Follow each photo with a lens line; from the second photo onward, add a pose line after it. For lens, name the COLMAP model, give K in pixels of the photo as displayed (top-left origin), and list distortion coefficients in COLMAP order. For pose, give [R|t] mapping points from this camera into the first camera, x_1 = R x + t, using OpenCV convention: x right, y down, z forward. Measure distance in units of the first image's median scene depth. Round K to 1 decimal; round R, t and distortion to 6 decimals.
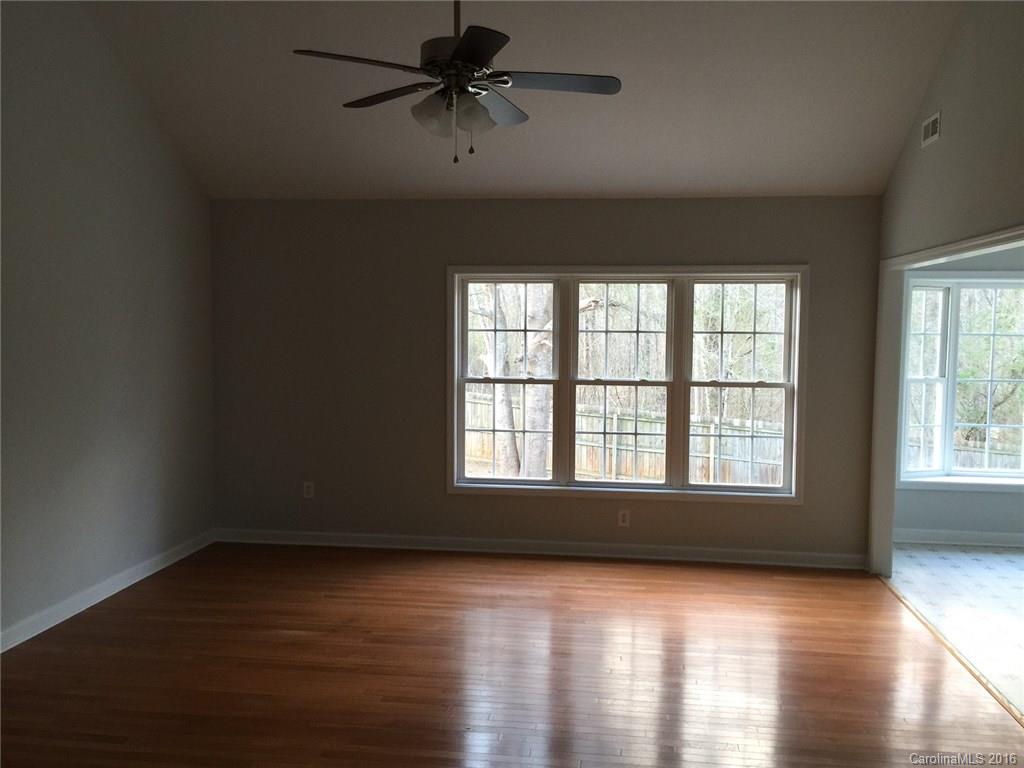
lens RADIAL K [[897.7, 0, 521.9], [0, 897.7, 389.7], [0, 0, 1]] dist [0.031076, -0.030515]
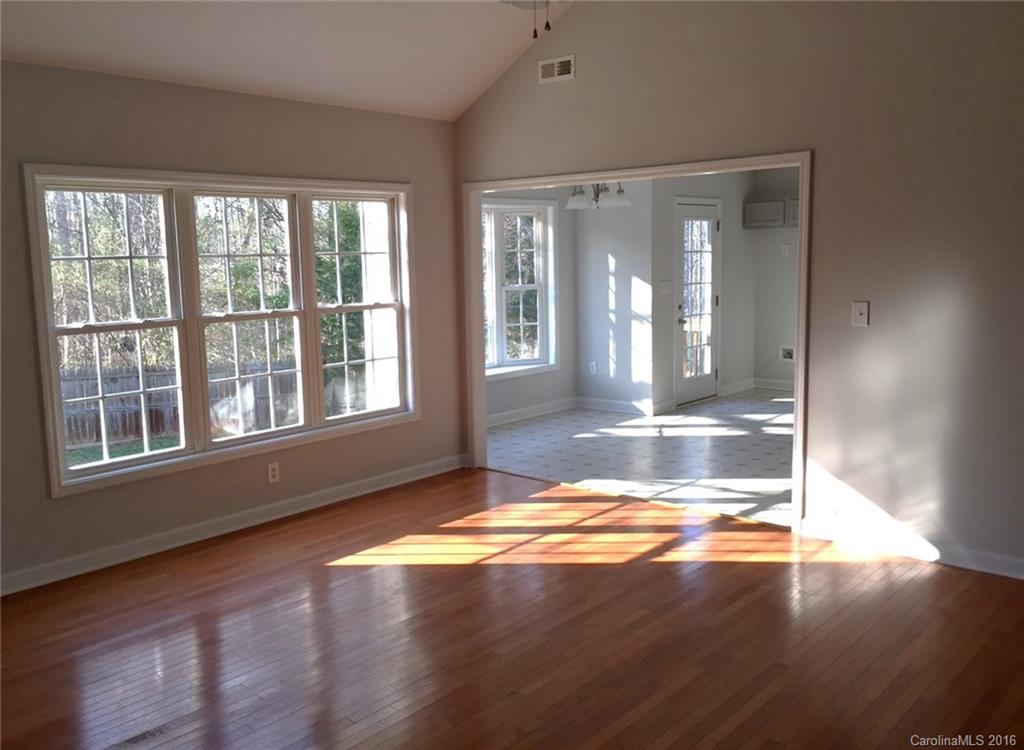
lens RADIAL K [[902.5, 0, 507.2], [0, 902.5, 367.3], [0, 0, 1]] dist [0.036810, -0.042770]
pose [[0.542887, -0.129076, 0.829827, -0.486193], [0.087722, 0.991428, 0.096824, -0.022437], [-0.835211, 0.020229, 0.549557, 0.344786]]
